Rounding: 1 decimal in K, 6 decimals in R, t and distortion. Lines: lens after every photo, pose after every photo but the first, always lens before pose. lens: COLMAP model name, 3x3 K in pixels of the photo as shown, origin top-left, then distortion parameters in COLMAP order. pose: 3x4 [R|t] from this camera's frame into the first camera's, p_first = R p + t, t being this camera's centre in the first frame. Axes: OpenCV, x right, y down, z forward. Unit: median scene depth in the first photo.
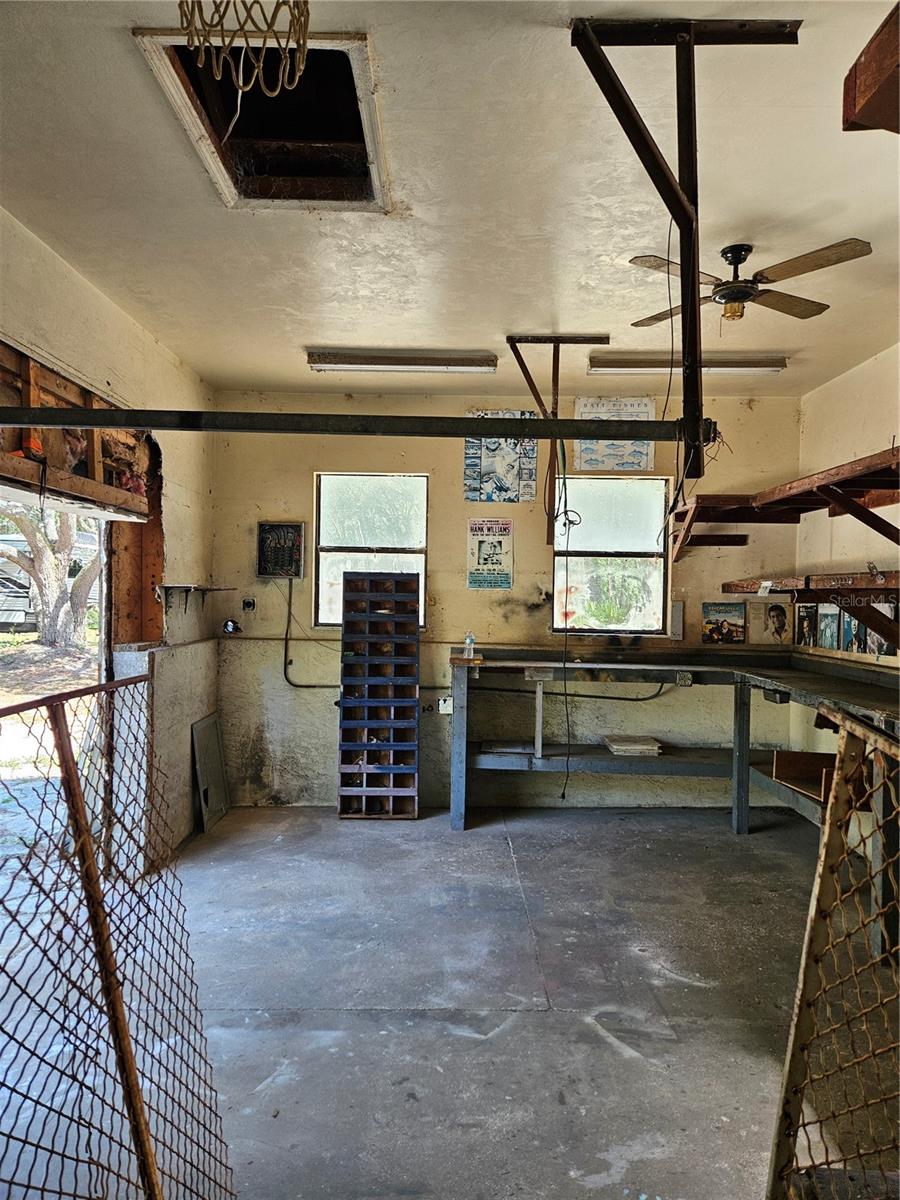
lens RADIAL K [[800.0, 0, 430.4], [0, 800.0, 601.9], [0, 0, 1]] dist [0.067041, -0.040078]
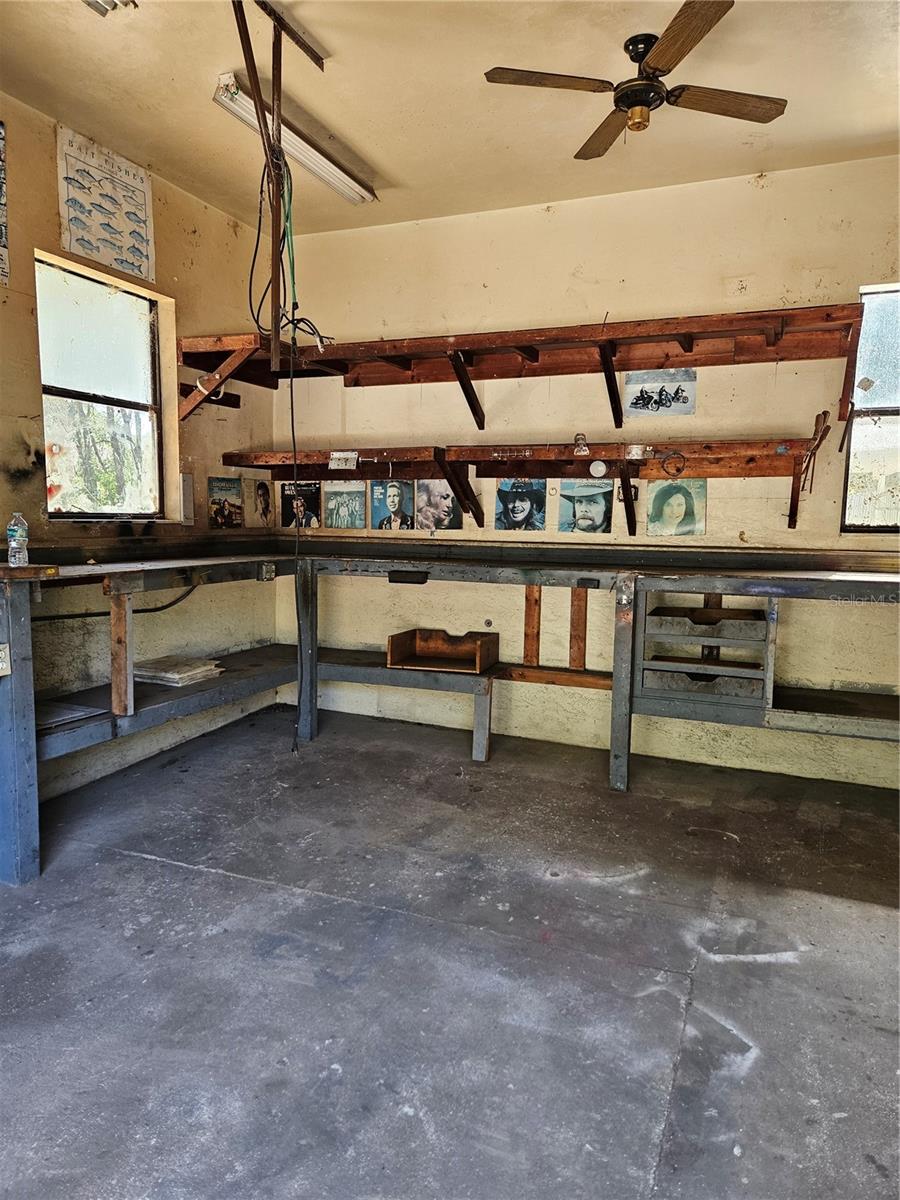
lens RADIAL K [[800.0, 0, 444.2], [0, 800.0, 604.6], [0, 0, 1]] dist [0.067041, -0.040078]
pose [[0.357754, -0.117872, 0.926347, -0.391314], [-0.001937, 0.991906, 0.126962, 0.029345], [-0.933814, -0.047216, 0.354630, 0.602980]]
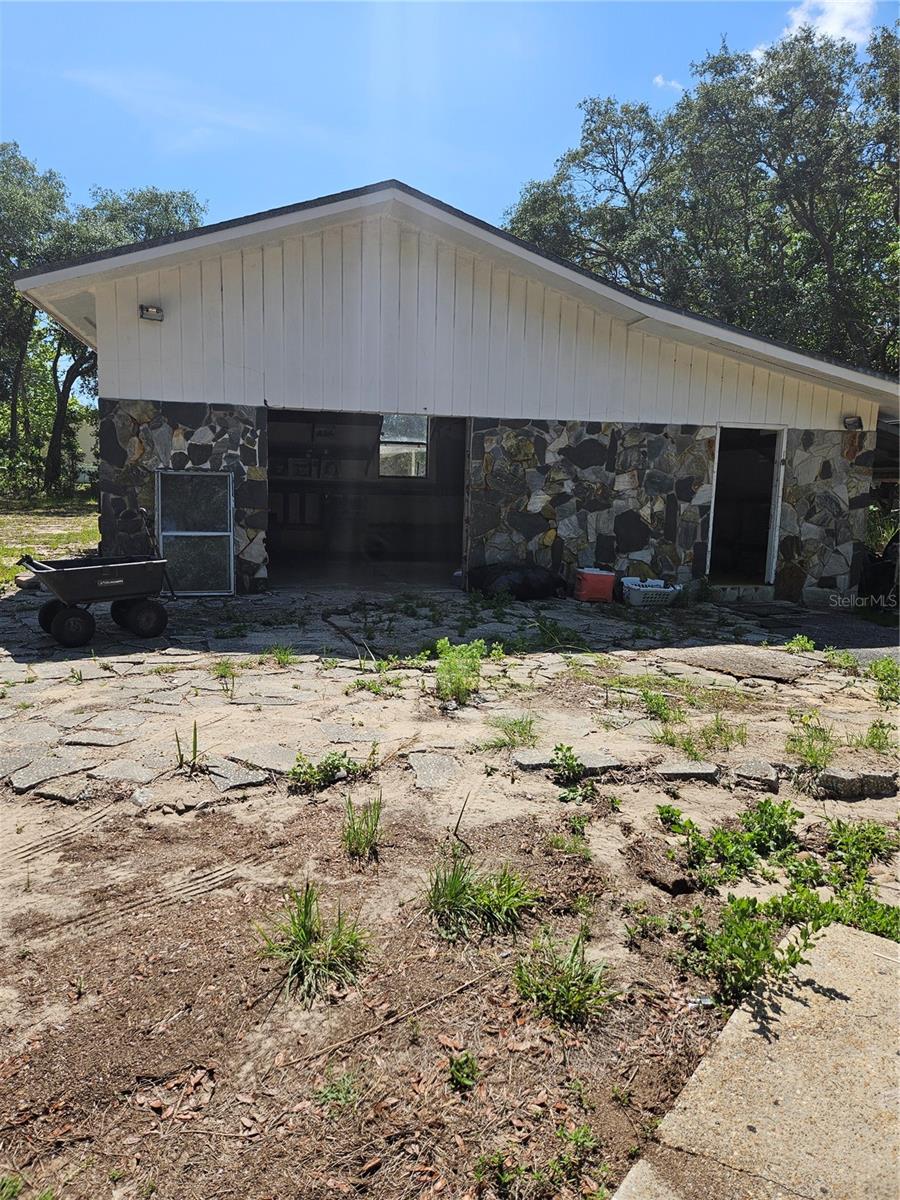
lens RADIAL K [[800.0, 0, 444.0], [0, 800.0, 599.3], [0, 0, 1]] dist [0.067041, -0.040078]
pose [[-0.243350, -0.156305, 0.957261, -2.255881], [-0.021639, 0.987559, 0.155751, 0.039557], [-0.969697, 0.017188, -0.243705, 0.988333]]
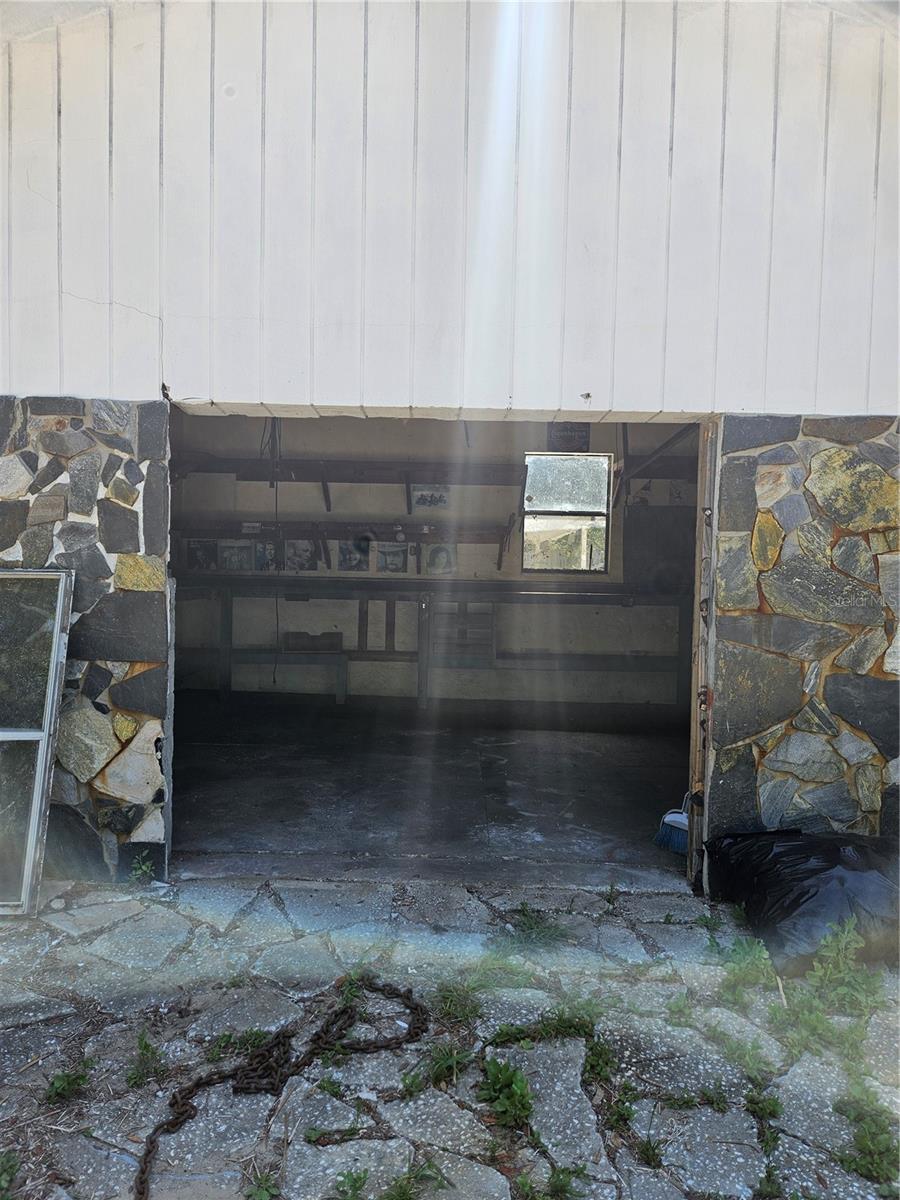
lens RADIAL K [[800.0, 0, 445.7], [0, 800.0, 597.2], [0, 0, 1]] dist [0.067041, -0.040078]
pose [[-0.011768, -0.048883, 0.998735, -1.081057], [-0.014686, 0.998705, 0.048709, 0.033864], [-0.999823, -0.014095, -0.012471, 0.694557]]
